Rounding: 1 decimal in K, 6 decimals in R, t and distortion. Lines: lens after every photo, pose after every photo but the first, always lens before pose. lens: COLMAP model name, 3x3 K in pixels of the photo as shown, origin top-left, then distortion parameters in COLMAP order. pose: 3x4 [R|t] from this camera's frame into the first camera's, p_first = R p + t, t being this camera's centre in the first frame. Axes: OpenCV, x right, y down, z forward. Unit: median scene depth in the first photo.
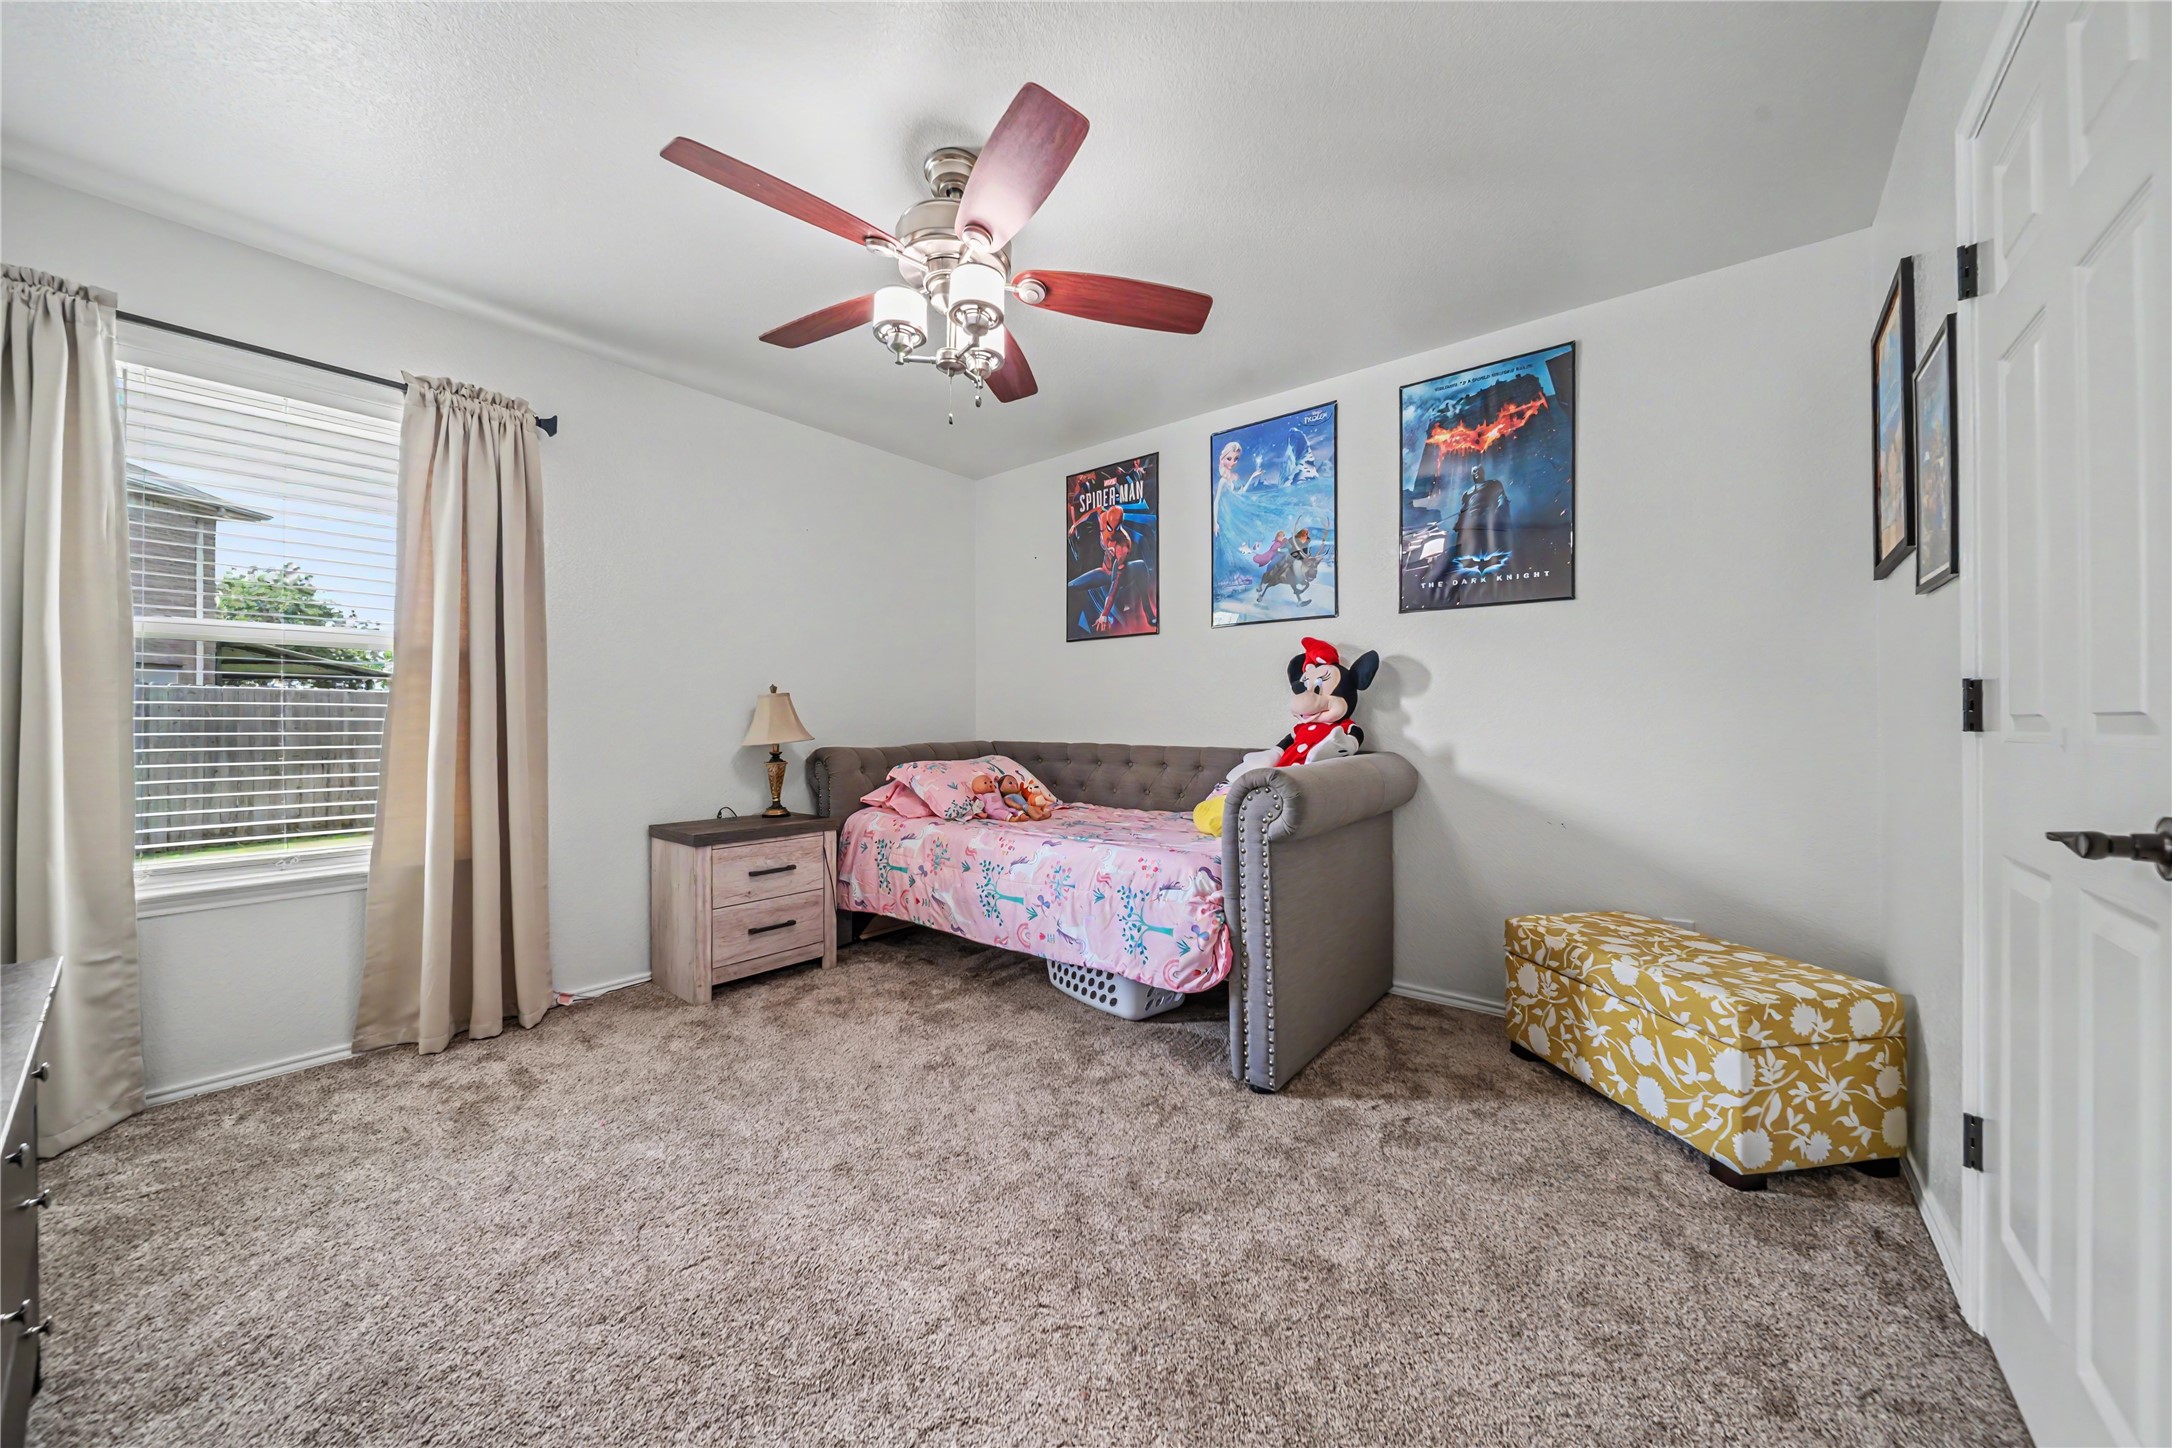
lens RADIAL K [[769.8, 0, 1086.0], [0, 769.8, 724.0], [0, 0, 1]] dist [0.000361, 0.000048]
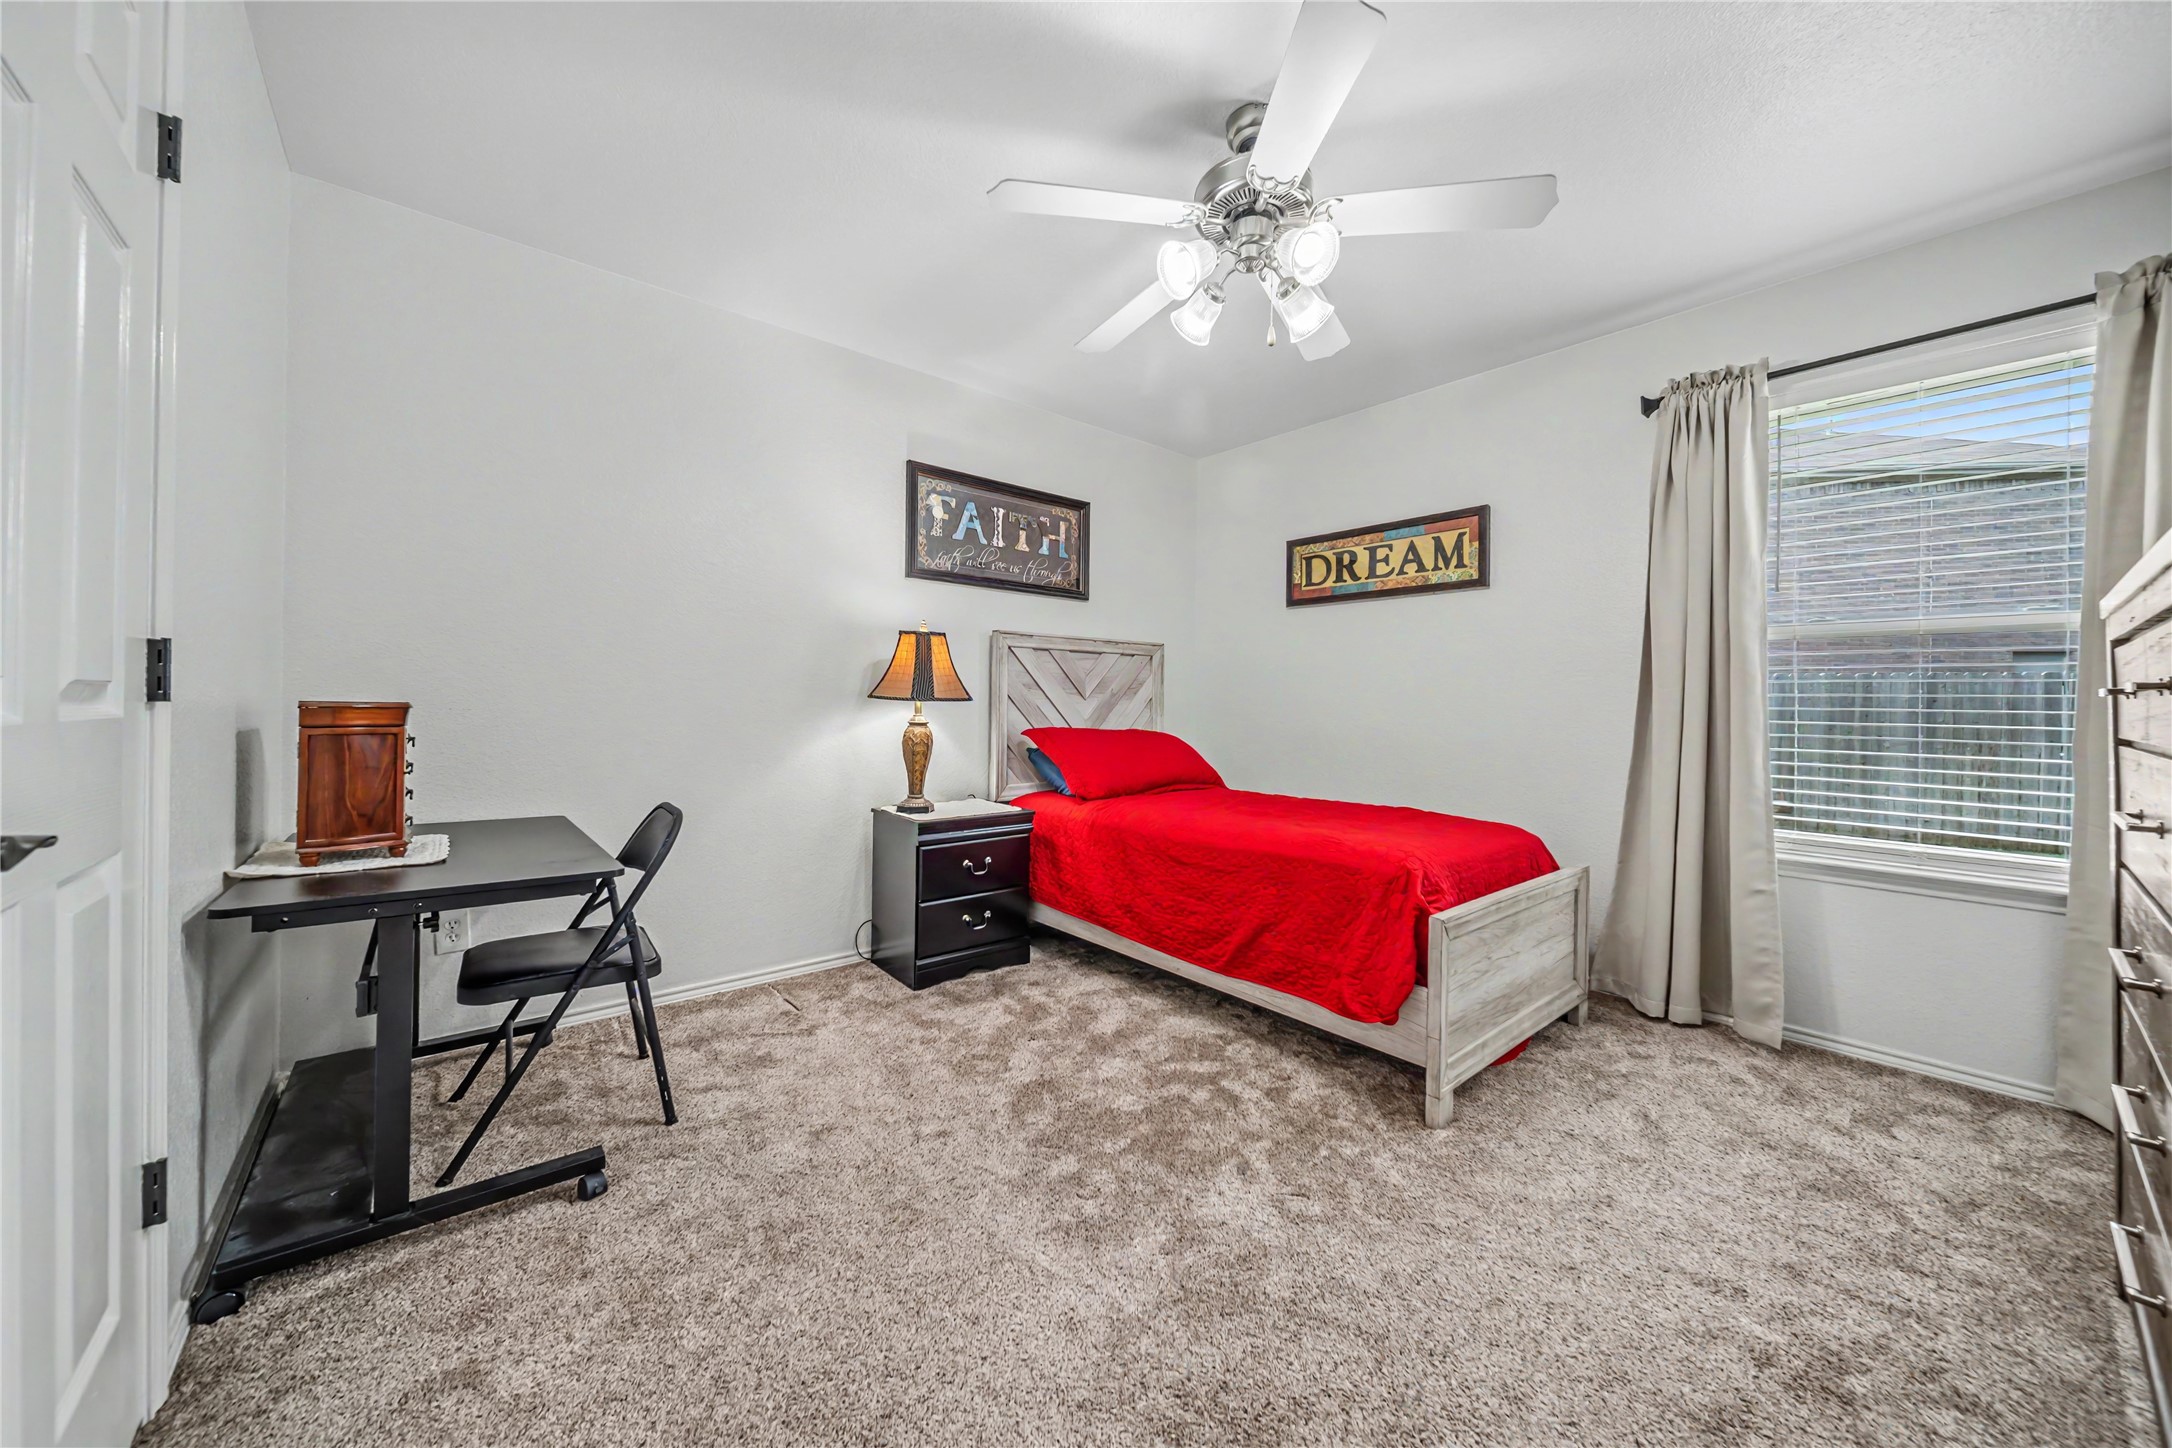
lens RADIAL K [[769.8, 0, 1086.0], [0, 769.8, 724.0], [0, 0, 1]] dist [0.000361, 0.000048]
pose [[-0.182083, 0.023782, -0.982996, 0.102715], [-0.014912, 0.999526, 0.026945, -0.000880], [0.983170, 0.019565, -0.181642, 0.125997]]
